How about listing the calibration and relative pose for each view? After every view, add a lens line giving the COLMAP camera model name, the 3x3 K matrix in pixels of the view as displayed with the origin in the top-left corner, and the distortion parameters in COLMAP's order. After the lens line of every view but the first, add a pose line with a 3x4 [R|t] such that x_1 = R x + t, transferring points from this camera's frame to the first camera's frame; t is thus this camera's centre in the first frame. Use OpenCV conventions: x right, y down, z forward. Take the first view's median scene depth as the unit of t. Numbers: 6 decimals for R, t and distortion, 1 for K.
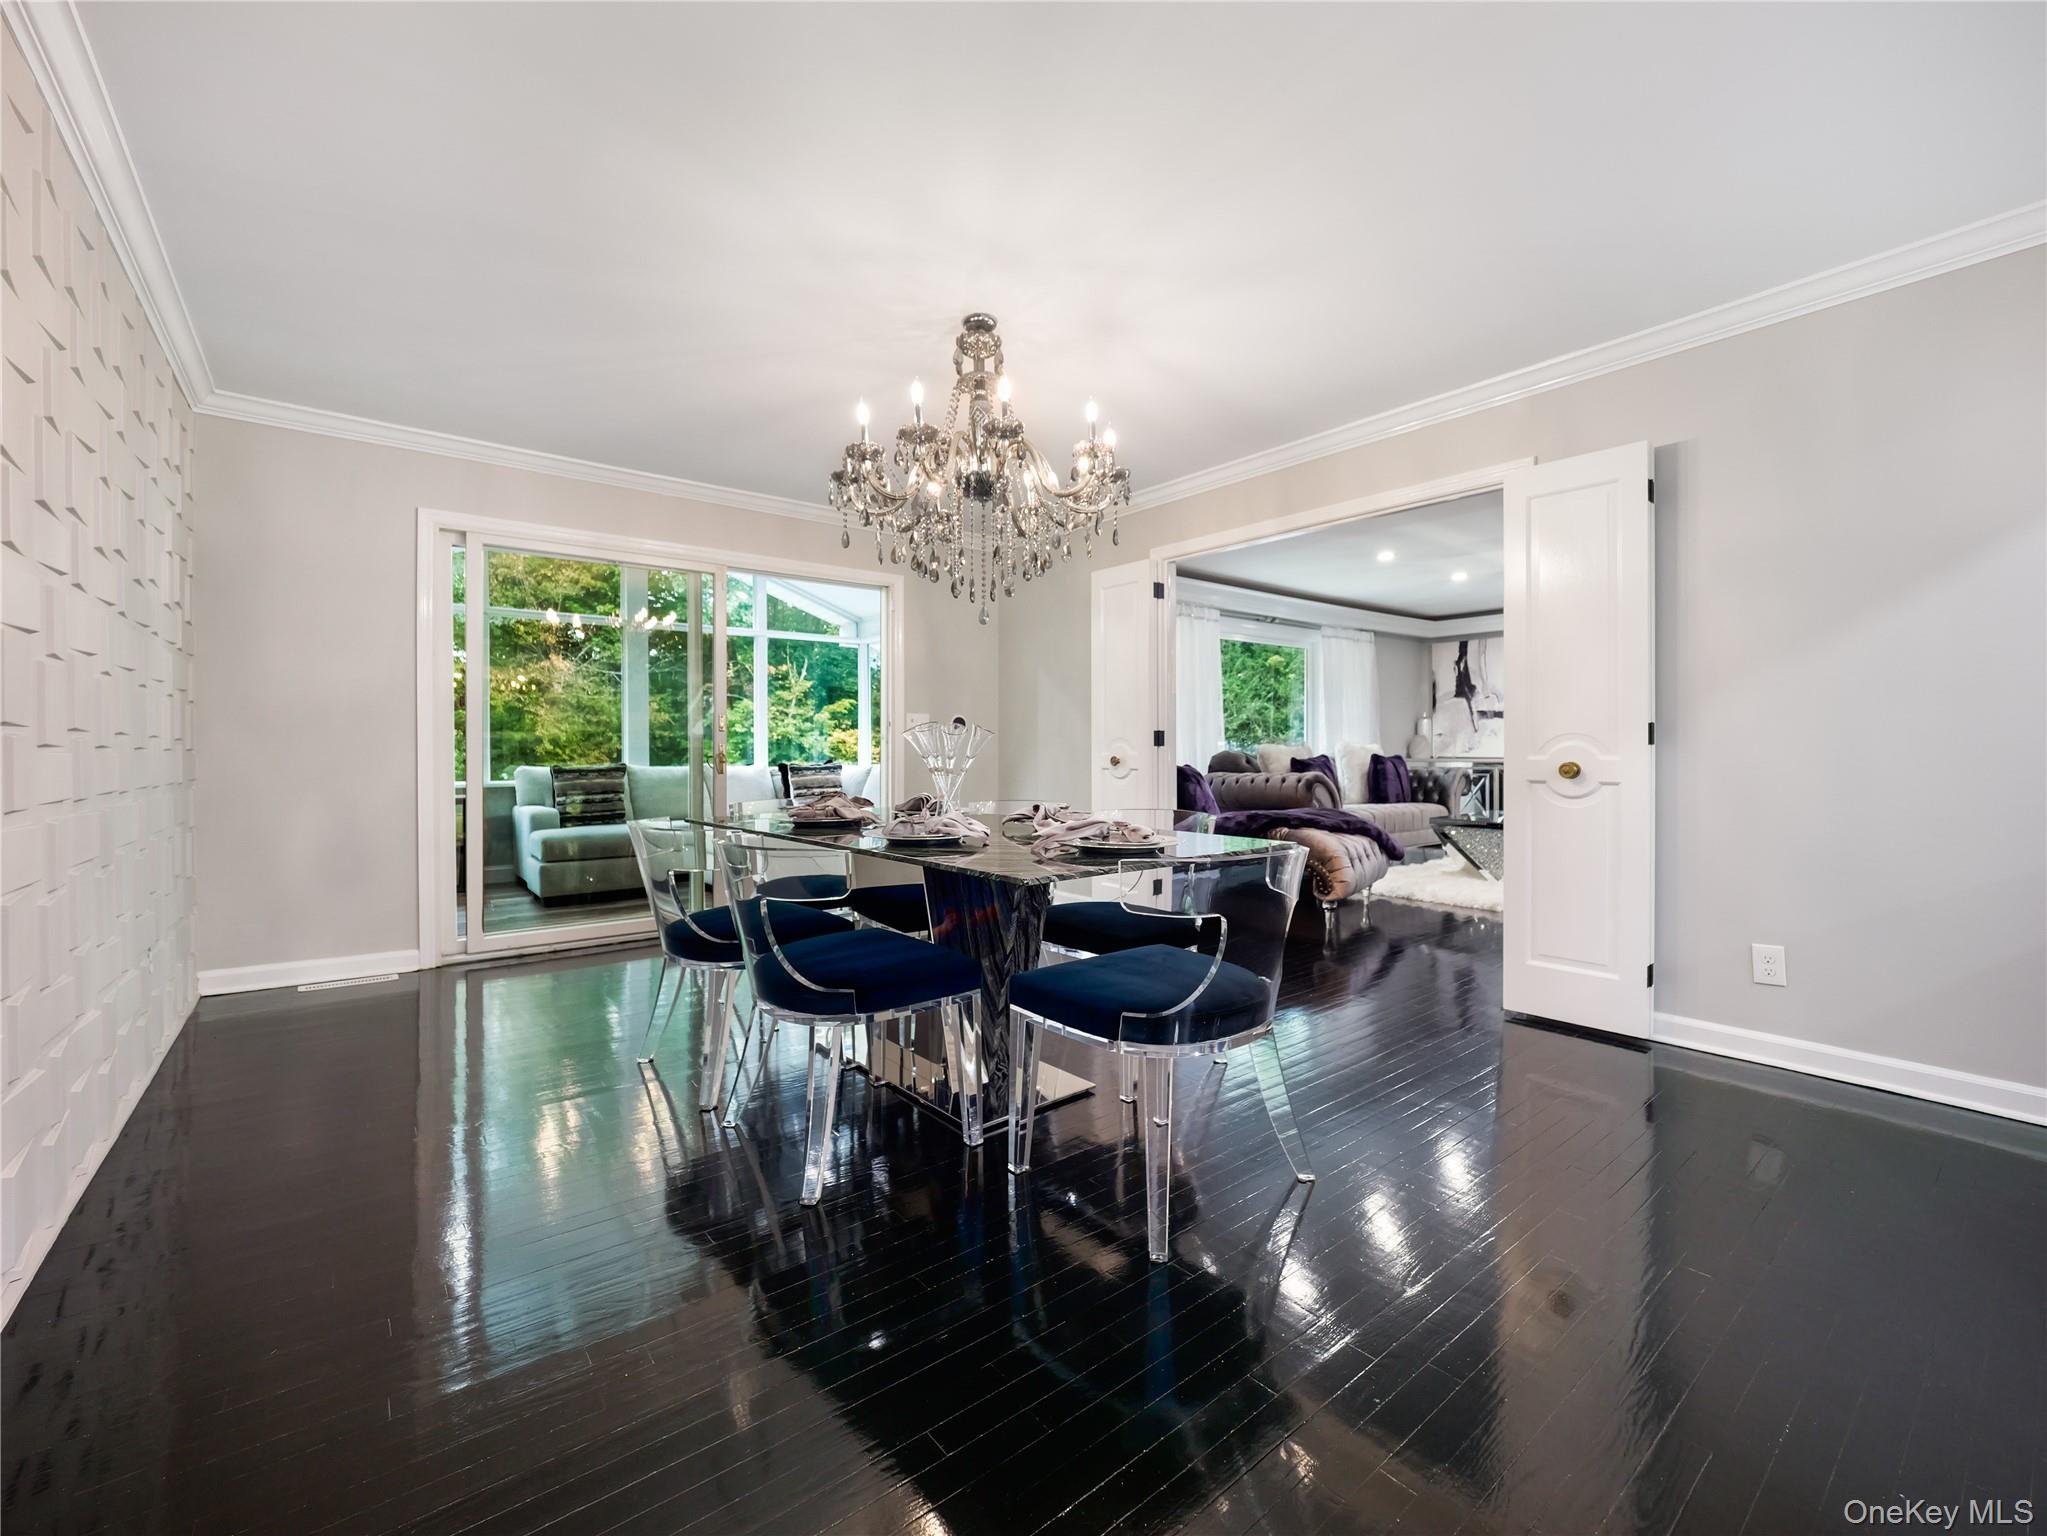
lens RADIAL K [[856.6, 0, 1023.5], [0, 856.6, 768.0], [0, 0, 1]] dist [-0.024453, -0.000220]
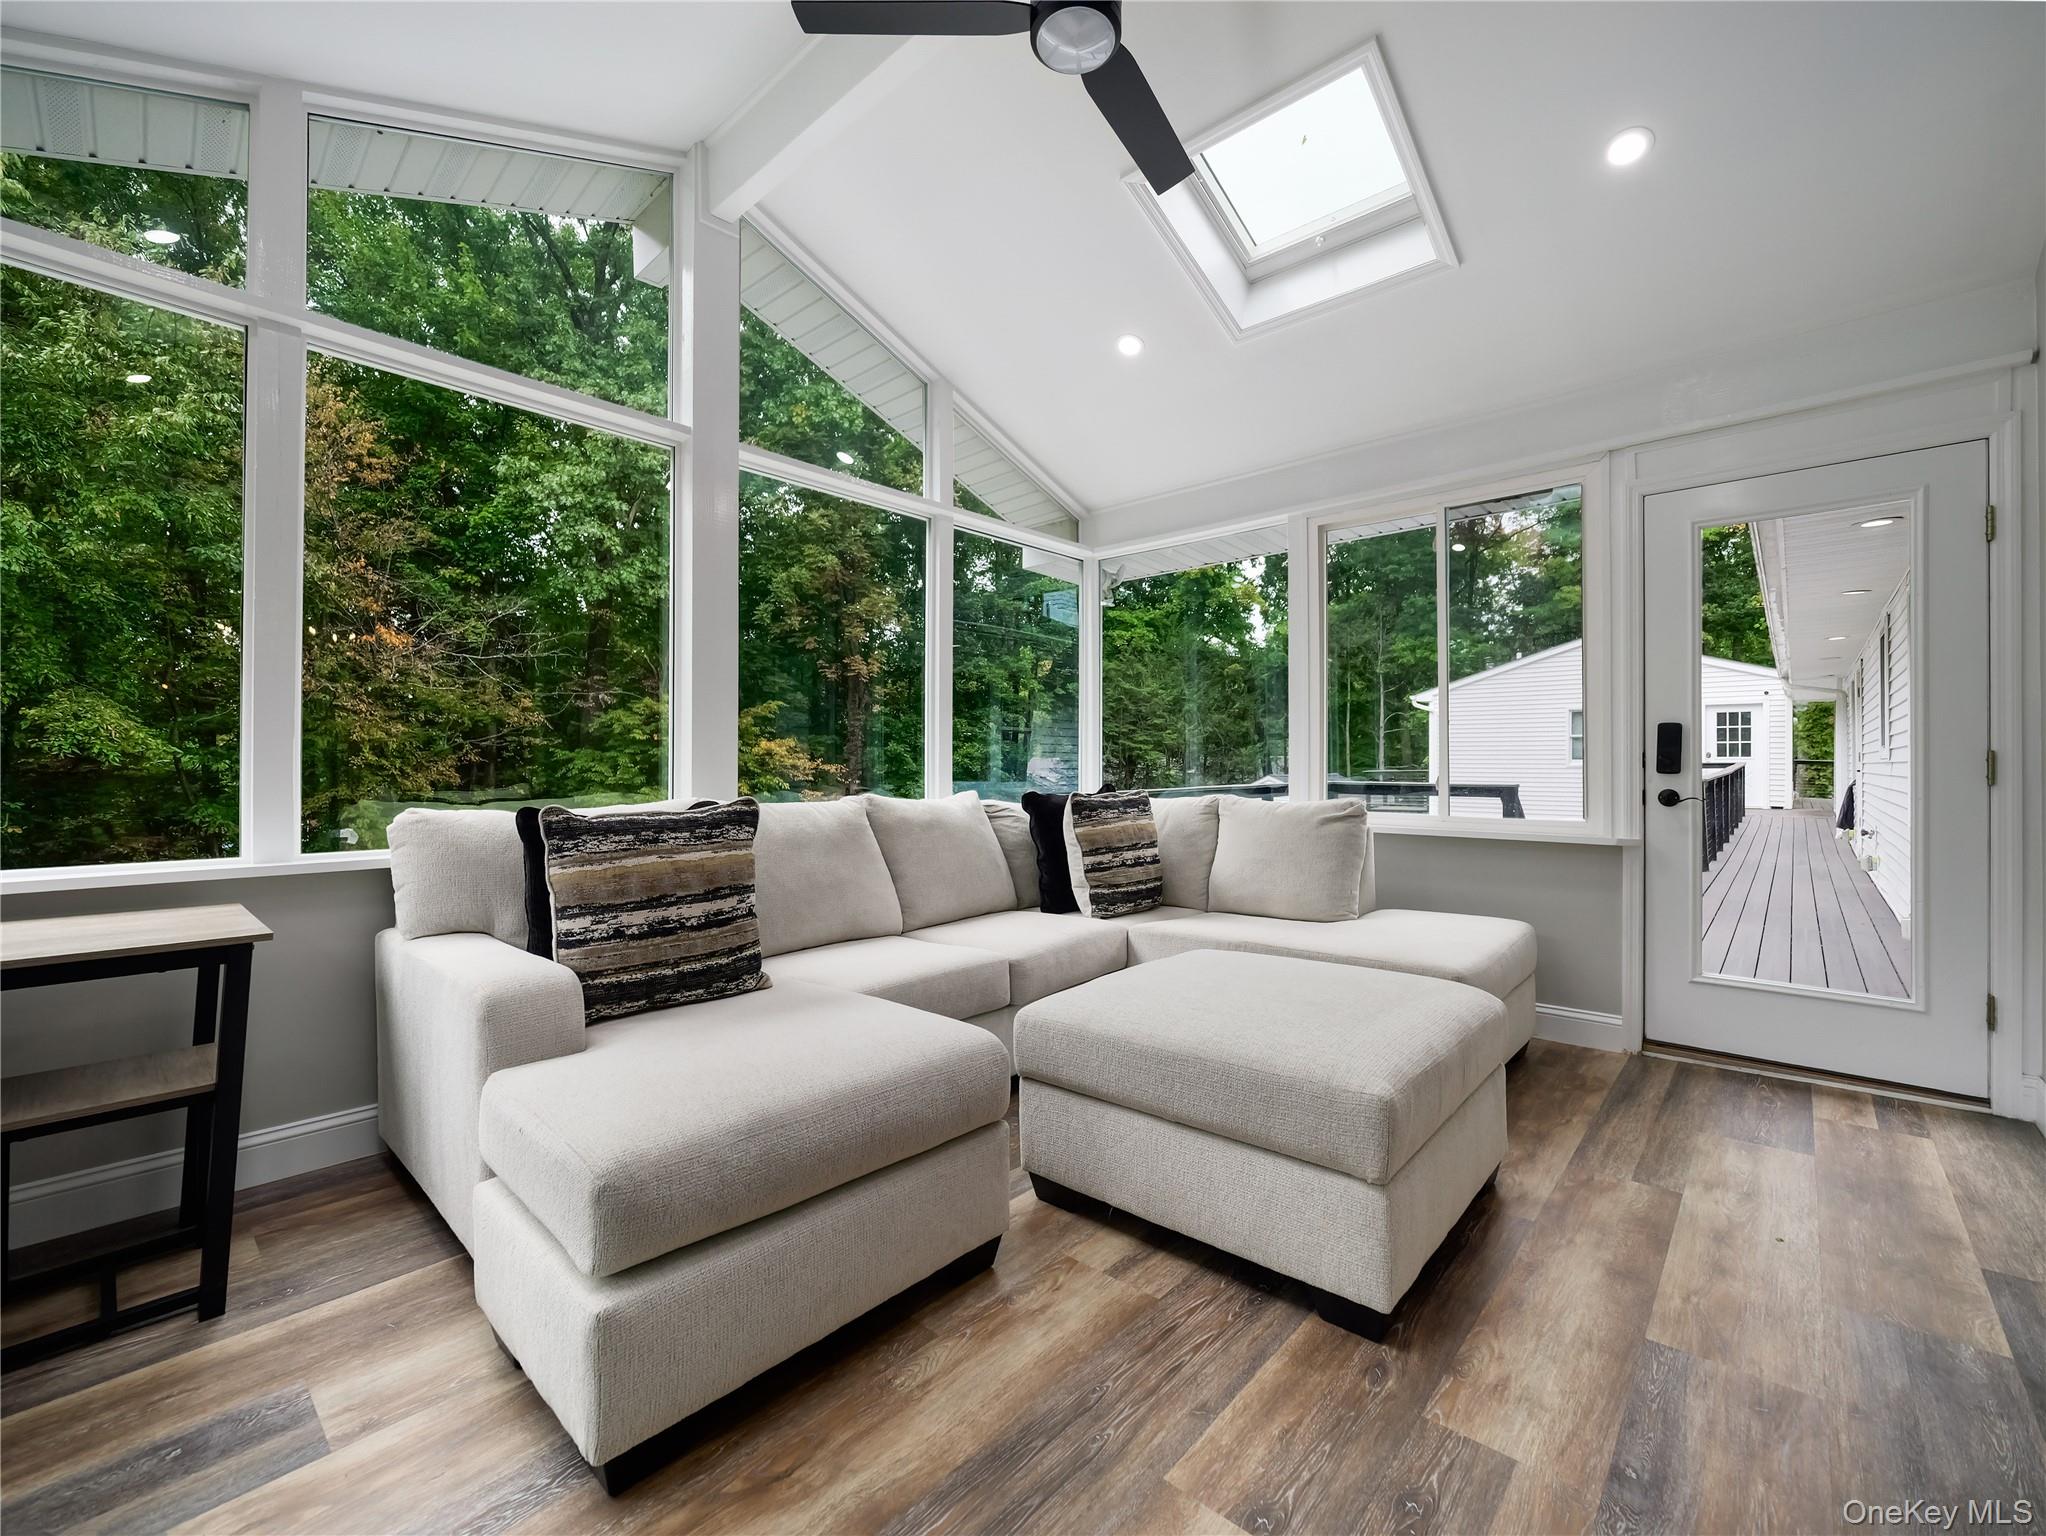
lens RADIAL K [[856.2, 0, 1023.0], [0, 856.2, 768.0], [0, 0, 1]] dist [-0.024453, -0.000220]
pose [[0.986097, 0.005244, 0.166091, -0.387869], [-0.002259, 0.999833, -0.018154, -0.010972], [-0.166158, 0.017527, 0.985943, 0.602749]]
